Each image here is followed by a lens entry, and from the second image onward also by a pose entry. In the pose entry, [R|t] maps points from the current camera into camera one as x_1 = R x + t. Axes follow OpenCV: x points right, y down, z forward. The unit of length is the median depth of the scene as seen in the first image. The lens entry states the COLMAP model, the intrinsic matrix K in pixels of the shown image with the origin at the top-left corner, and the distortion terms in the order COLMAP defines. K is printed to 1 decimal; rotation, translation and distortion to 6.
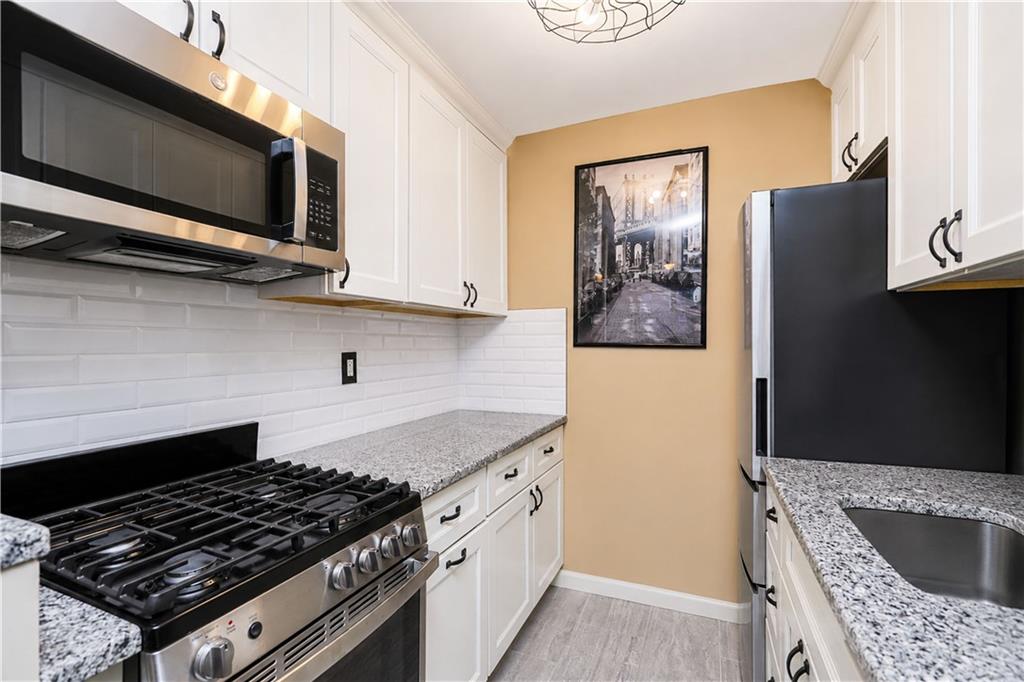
lens RADIAL K [[485.5, 0, 512.0], [0, 485.5, 341.0], [0, 0, 1]] dist [-0.004065, -0.000095]
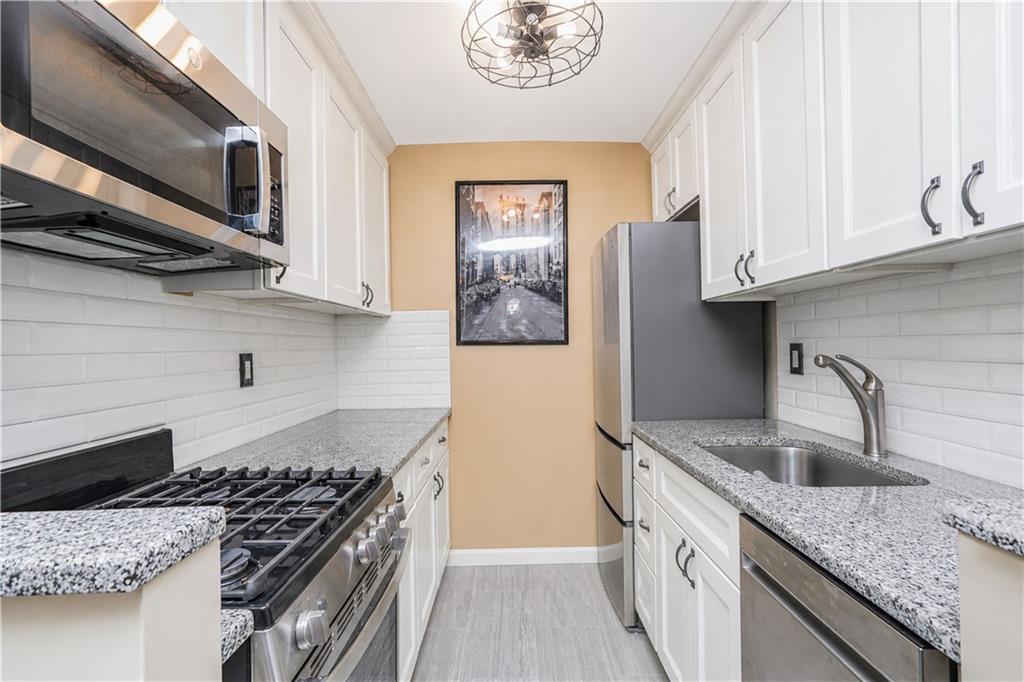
lens RADIAL K [[485.5, 0, 512.0], [0, 485.5, 341.0], [0, 0, 1]] dist [-0.004065, -0.000095]
pose [[0.907072, -0.008961, 0.420879, -0.246312], [0.013871, 0.999867, -0.008605, 0.015814], [-0.420746, 0.013643, 0.907076, -0.057555]]
